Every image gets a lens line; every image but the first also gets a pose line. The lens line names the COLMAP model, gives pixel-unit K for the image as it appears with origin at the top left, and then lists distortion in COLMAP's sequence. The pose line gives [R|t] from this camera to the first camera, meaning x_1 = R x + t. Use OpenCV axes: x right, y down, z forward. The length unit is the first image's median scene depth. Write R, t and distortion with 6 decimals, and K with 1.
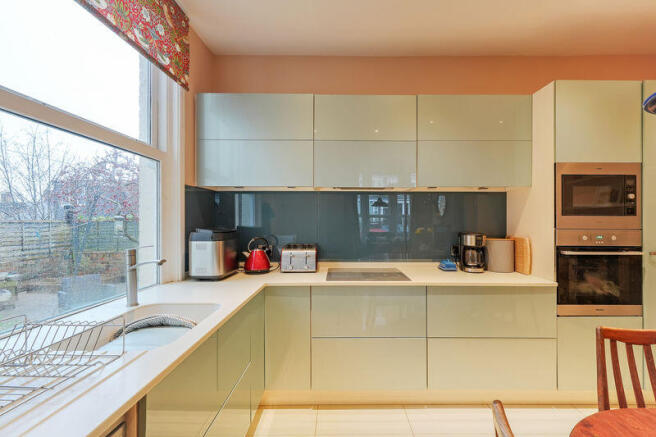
lens RADIAL K [[282.2, 0, 339.5], [0, 282.2, 215.0], [0, 0, 1]] dist [0.008851, -0.000682]
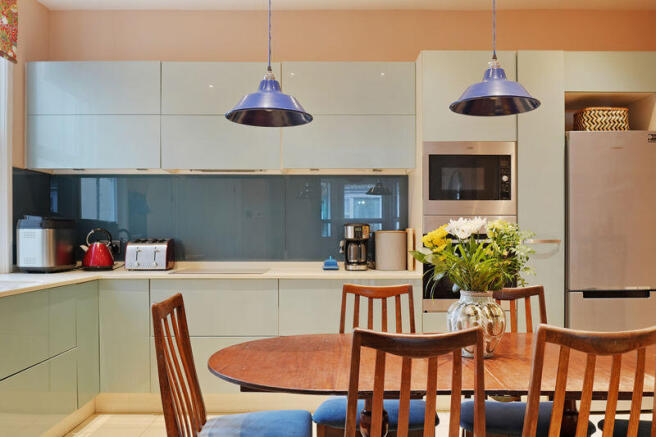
lens RADIAL K [[570.3, 0, 328.3], [0, 570.3, 221.8], [0, 0, 1]] dist [-0.010368, 0.016789]
pose [[0.999925, -0.001736, -0.012159, 0.435977], [0.001706, 0.999995, -0.002521, 0.065846], [0.012163, 0.002500, 0.999923, -0.725607]]
